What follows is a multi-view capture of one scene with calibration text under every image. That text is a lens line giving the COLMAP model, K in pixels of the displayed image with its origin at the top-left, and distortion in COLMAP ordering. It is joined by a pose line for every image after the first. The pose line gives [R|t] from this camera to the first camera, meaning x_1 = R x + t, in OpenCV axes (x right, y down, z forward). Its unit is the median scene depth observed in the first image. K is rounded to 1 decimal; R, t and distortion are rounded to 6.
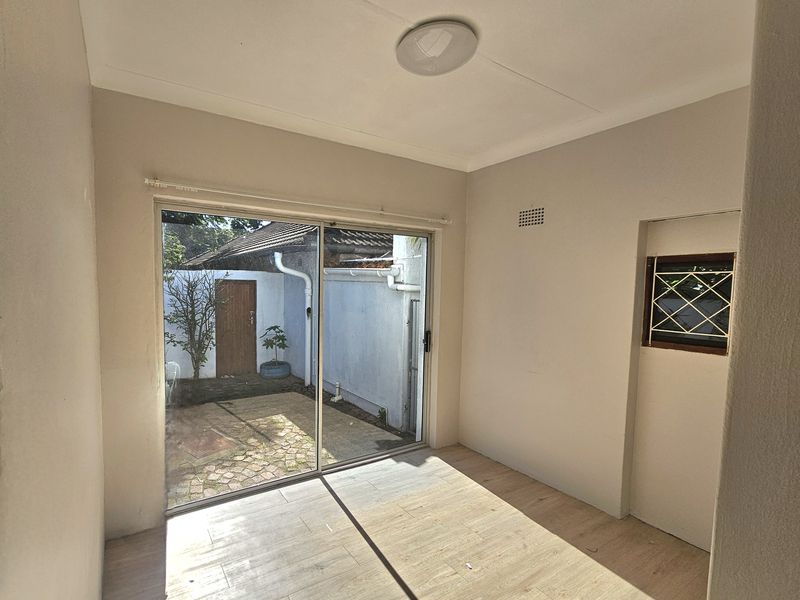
lens RADIAL K [[321.7, 0, 400.0], [0, 321.7, 300.0], [0, 0, 1]] dist [0.000051, -0.000001]
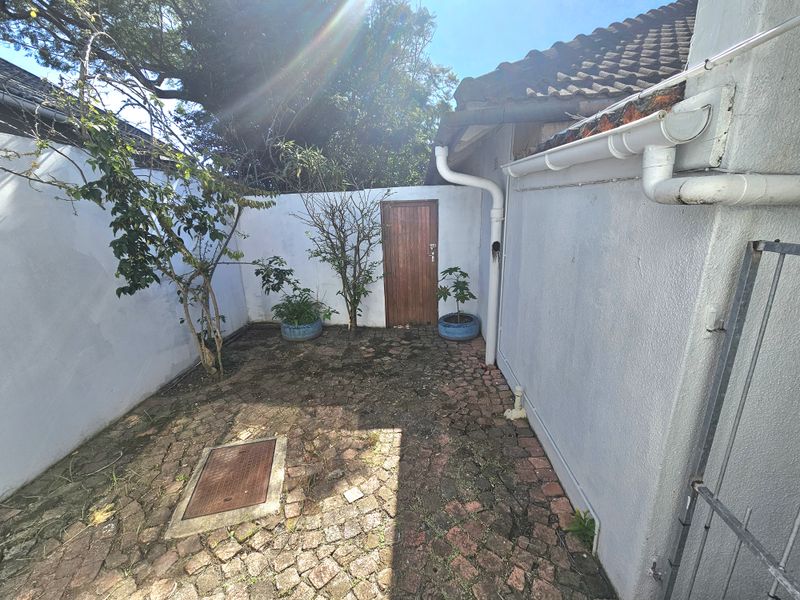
lens RADIAL K [[333.6, 0, 401.9], [0, 333.6, 303.5], [0, 0, 1]] dist [-0.002054, -0.000437]
pose [[0.738479, 0.140675, -0.659438, 0.010559], [0.021816, 0.972498, 0.231889, -0.015422], [0.673923, -0.185632, 0.715100, 0.544844]]
